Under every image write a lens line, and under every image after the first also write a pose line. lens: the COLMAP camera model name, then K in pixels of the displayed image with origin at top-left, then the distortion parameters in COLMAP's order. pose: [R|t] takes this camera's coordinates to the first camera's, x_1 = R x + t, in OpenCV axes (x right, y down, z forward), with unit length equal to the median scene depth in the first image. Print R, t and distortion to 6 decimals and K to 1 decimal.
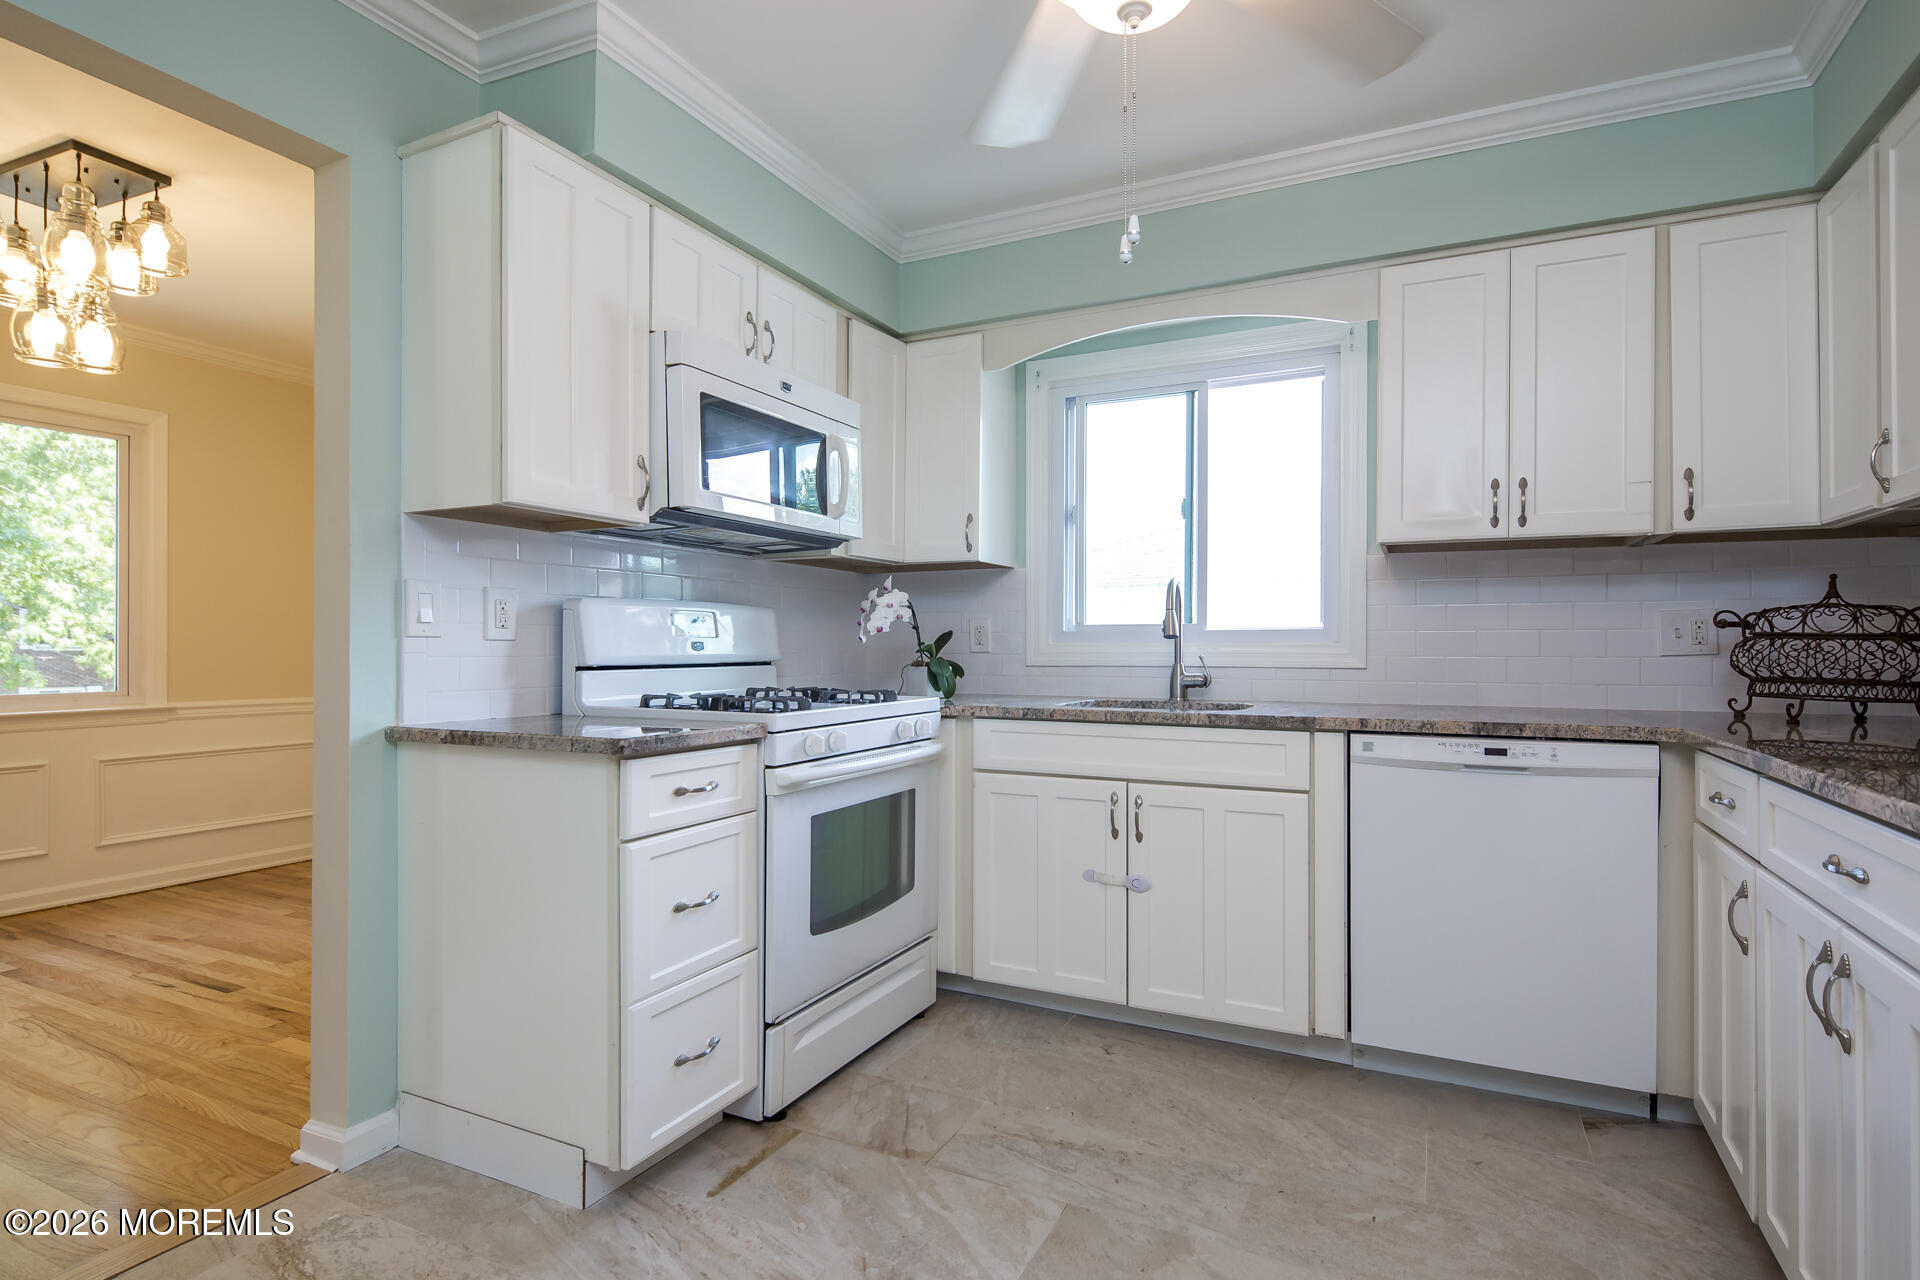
lens RADIAL K [[940.0, 0, 918.1], [0, 940.0, 646.4], [0, 0, 1]] dist [0.001765, -0.000342]
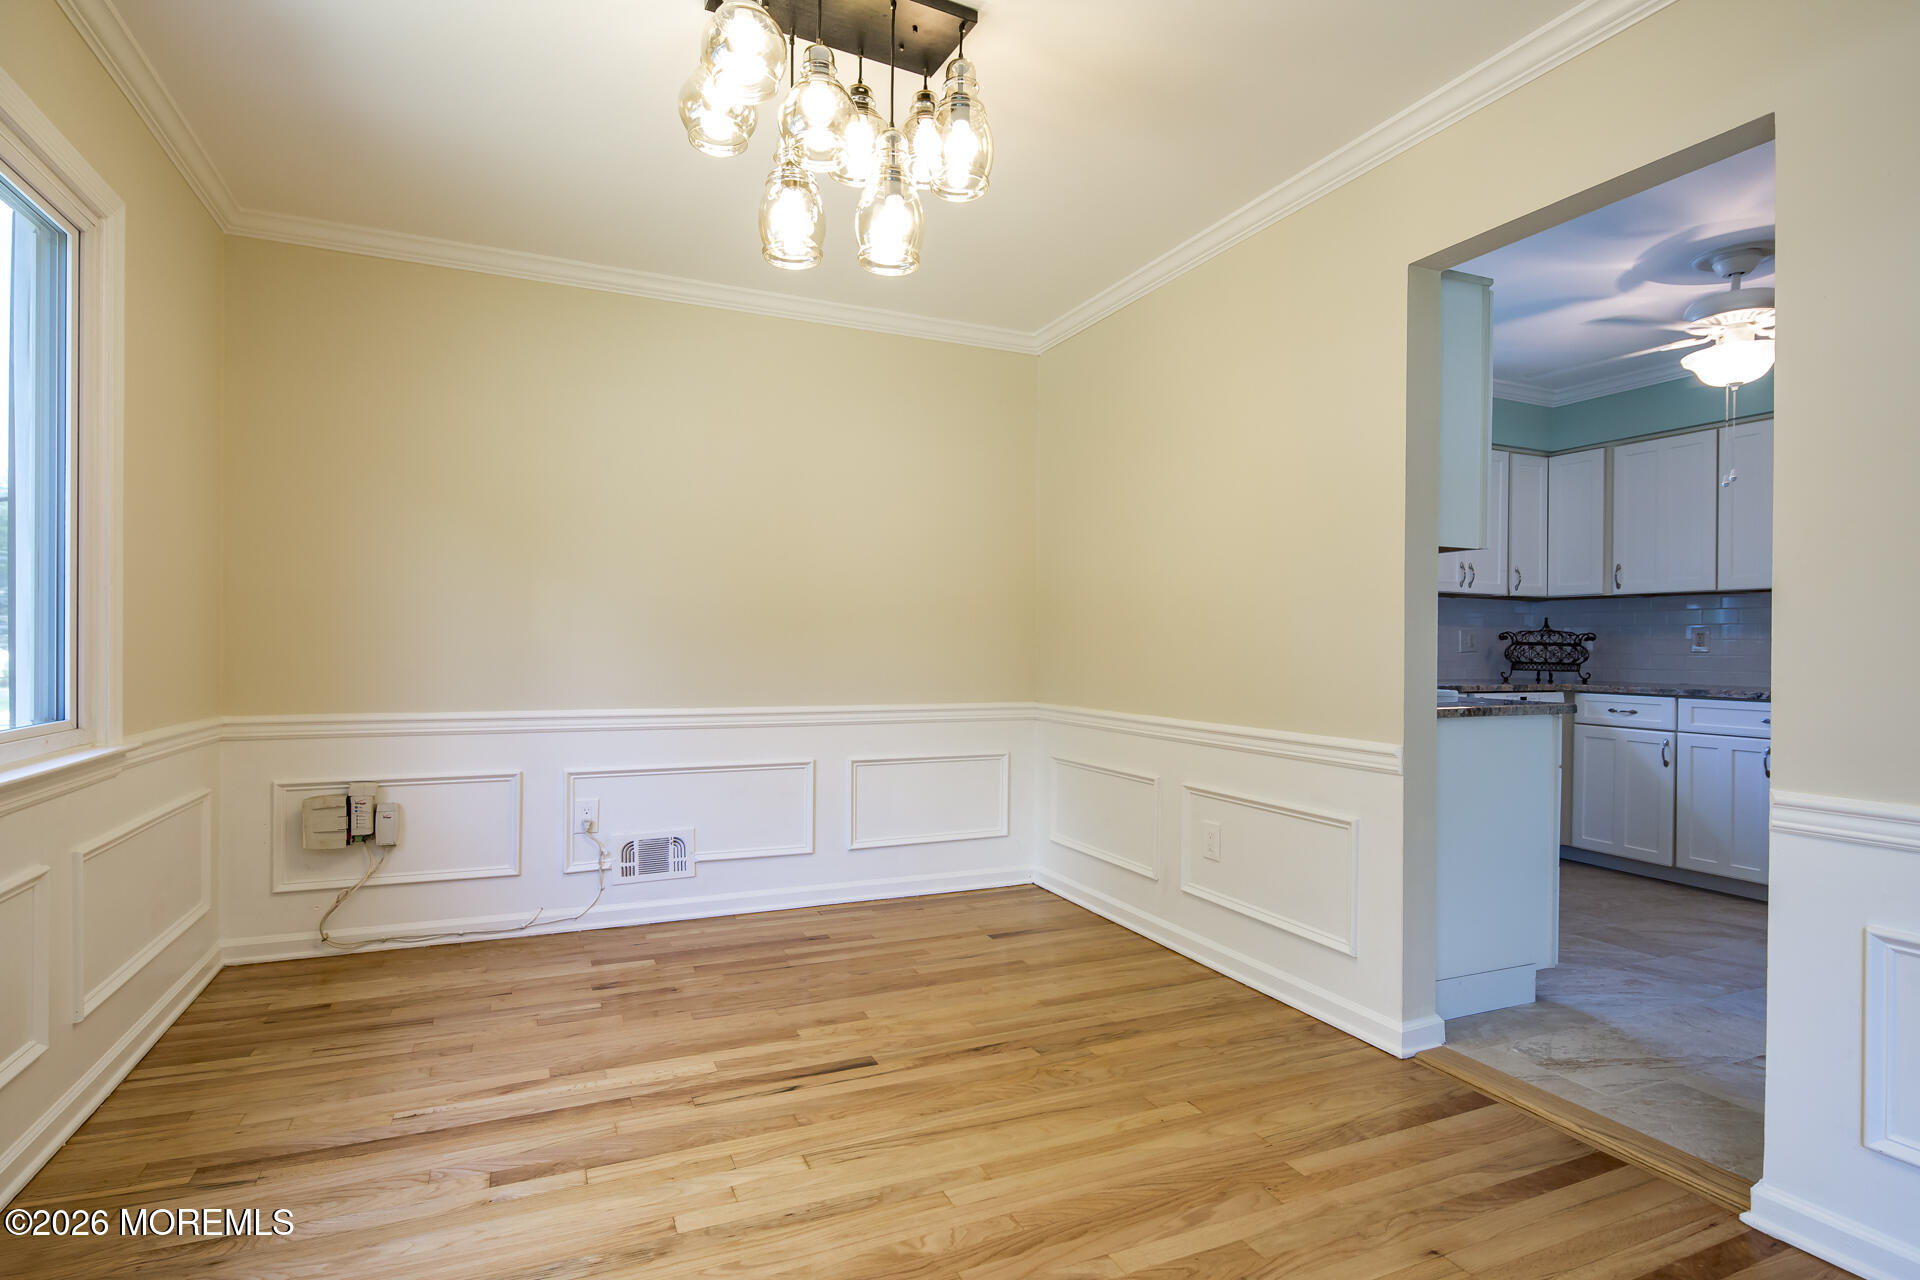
lens RADIAL K [[978.6, 0, 899.1], [0, 978.6, 649.1], [0, 0, 1]] dist [-0.000157, -0.000099]
pose [[0.660913, 0.000324, 0.750462, -1.792092], [-0.008250, 0.999943, 0.006834, -0.001284], [-0.750417, -0.010708, 0.660878, 0.556944]]
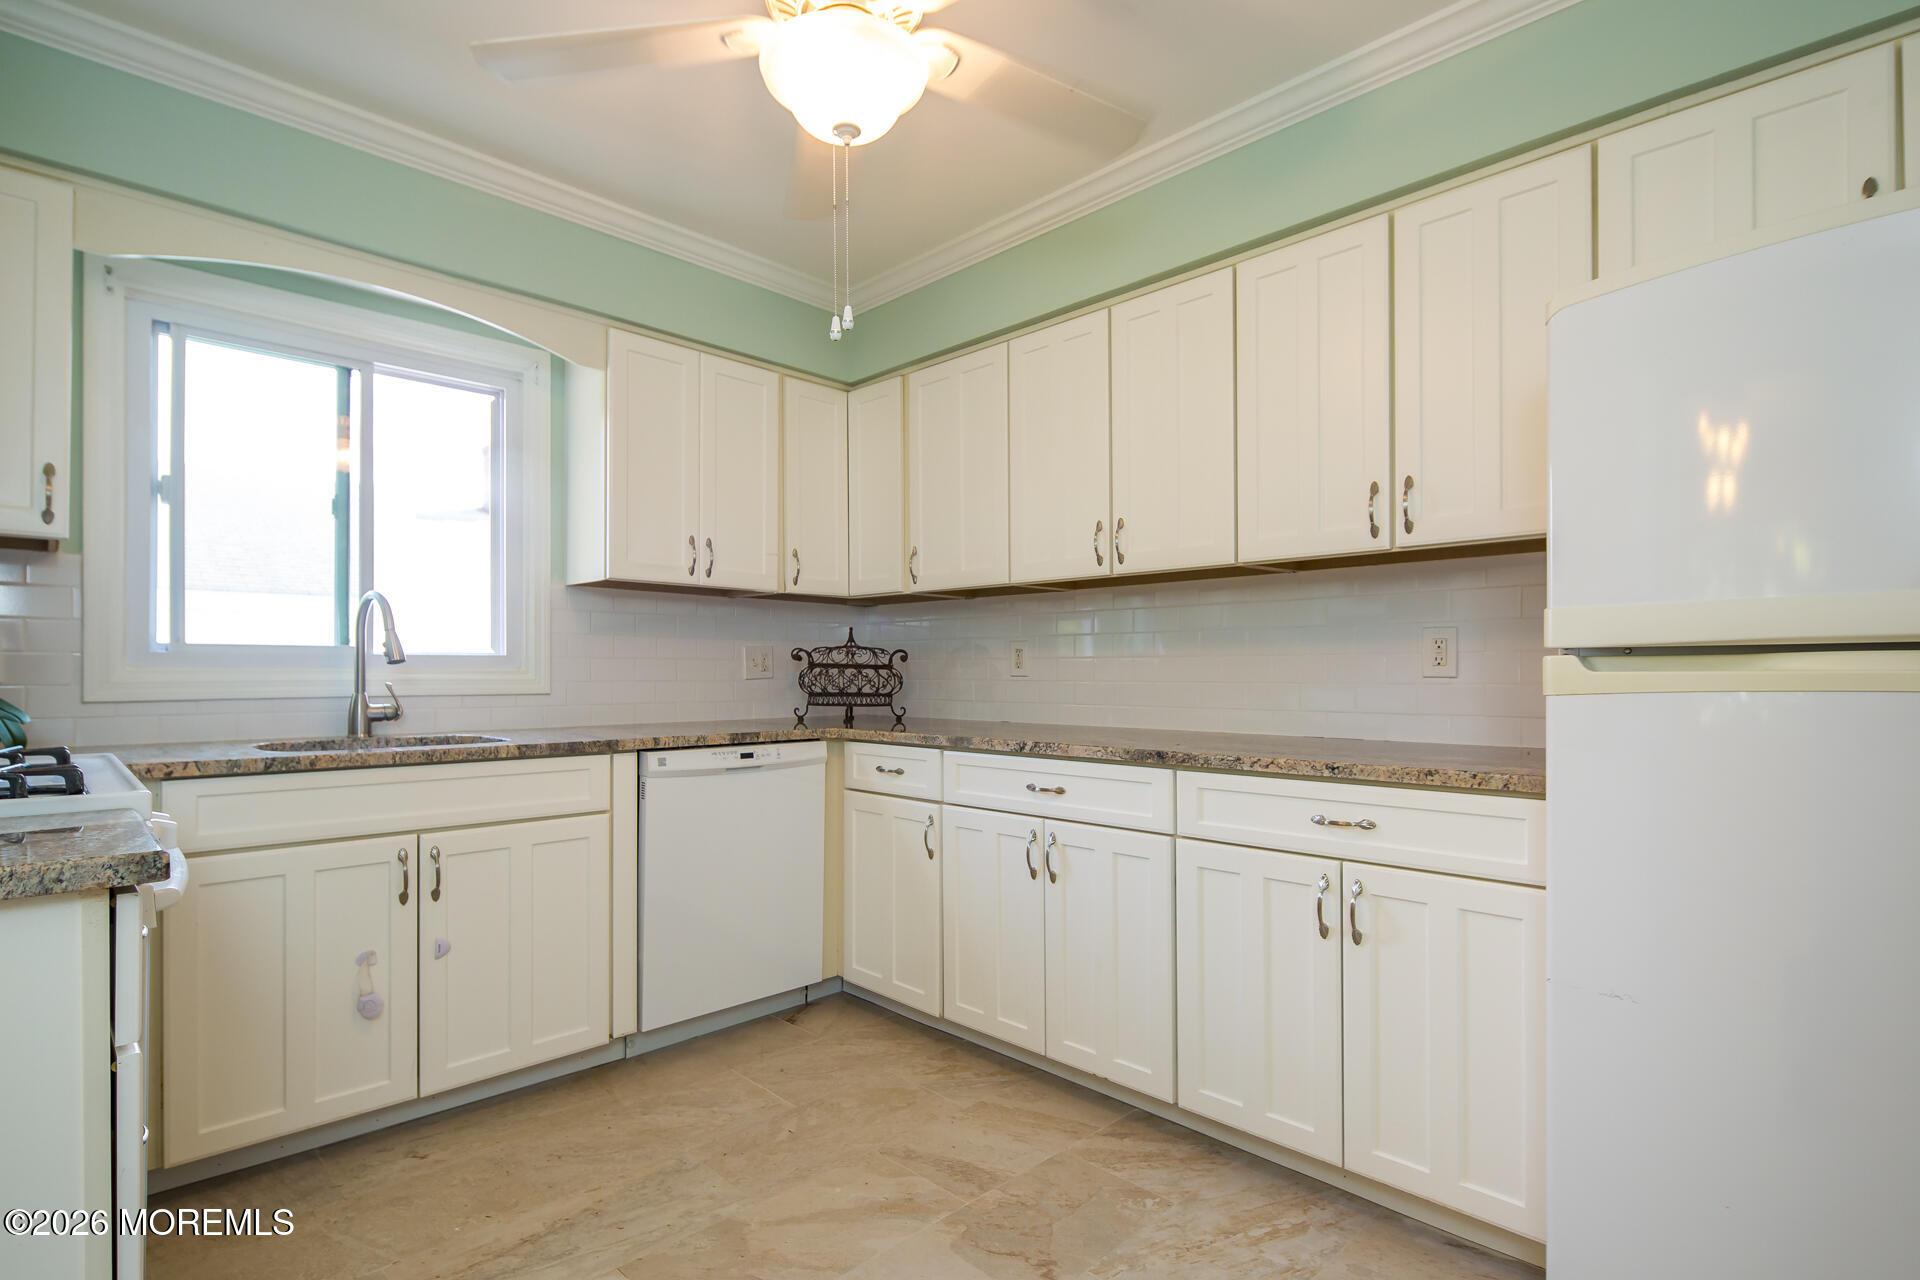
lens RADIAL K [[973.2, 0, 973.4], [0, 973.2, 667.9], [0, 0, 1]] dist [0.002230, -0.000036]
pose [[0.305223, 0.002551, 0.952277, -0.504457], [-0.001135, 0.999997, -0.002315, -0.003961], [-0.952280, -0.000375, 0.305225, 0.279213]]
